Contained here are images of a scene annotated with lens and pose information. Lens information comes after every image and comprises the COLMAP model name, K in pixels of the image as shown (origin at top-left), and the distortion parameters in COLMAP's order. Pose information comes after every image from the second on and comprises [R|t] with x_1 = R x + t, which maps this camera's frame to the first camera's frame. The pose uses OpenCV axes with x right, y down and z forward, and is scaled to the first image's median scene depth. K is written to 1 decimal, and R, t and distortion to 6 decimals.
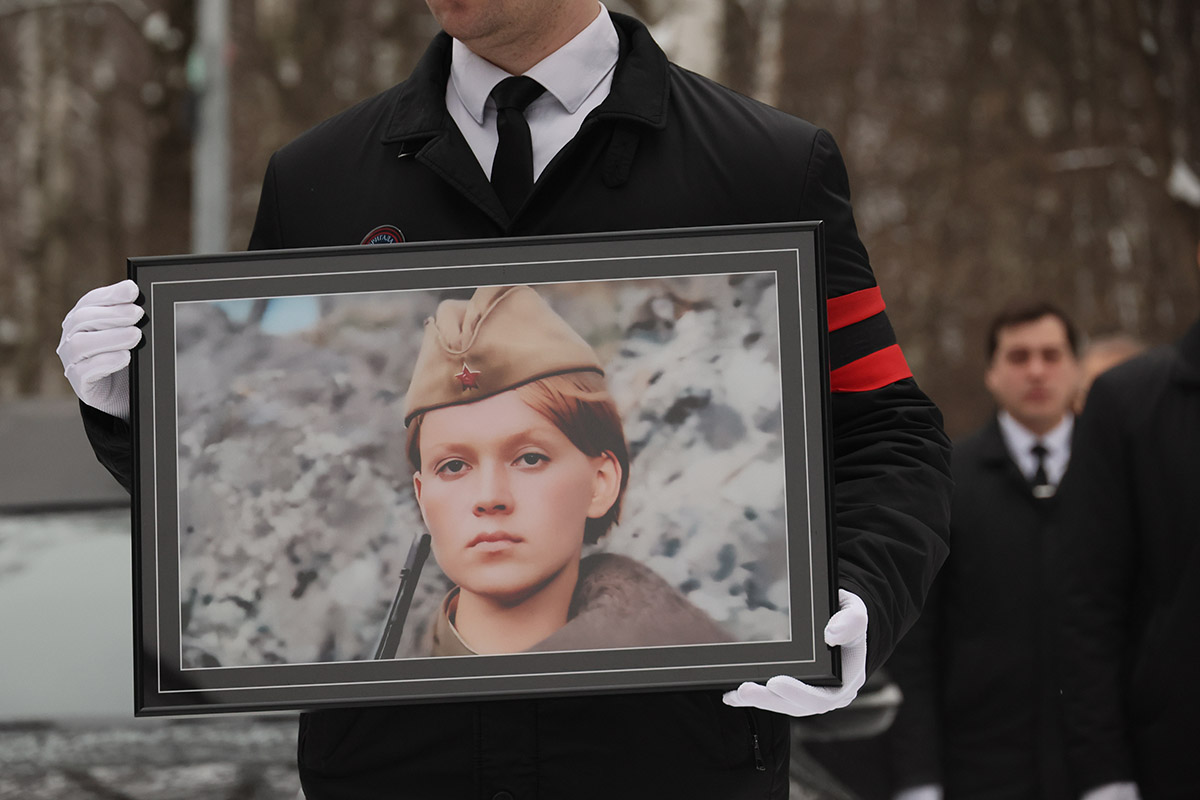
lens RADIAL K [[5745.2, 0, 601.9], [0, 5745.2, 397.3], [0, 0, 1]] dist [0.715825, 0.000000]
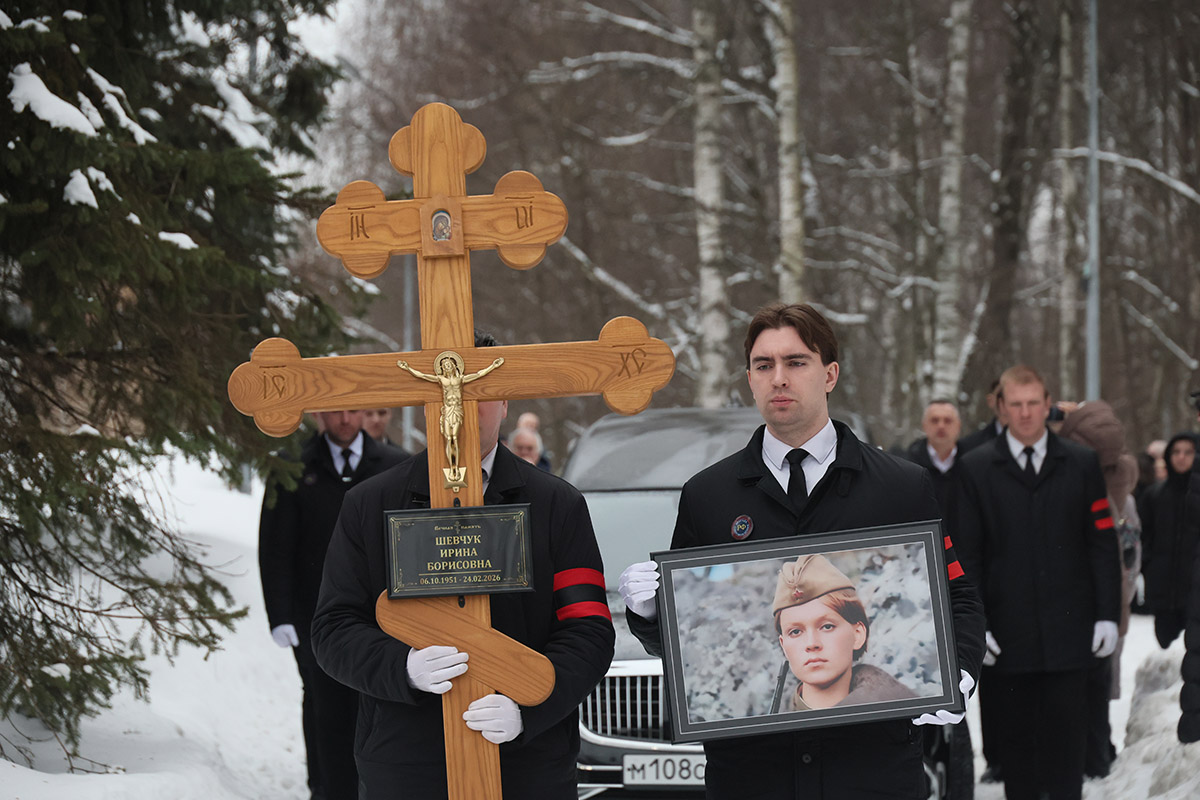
lens RADIAL K [[4664.0, 0, 597.2], [0, 4664.0, 403.7], [0, 0, 1]] dist [0.669065, 0.000000]
pose [[0.996778, -0.078649, -0.015741, -0.070265], [0.078804, 0.996845, 0.009477, -0.108400], [0.014946, -0.010687, 0.999831, -0.961416]]
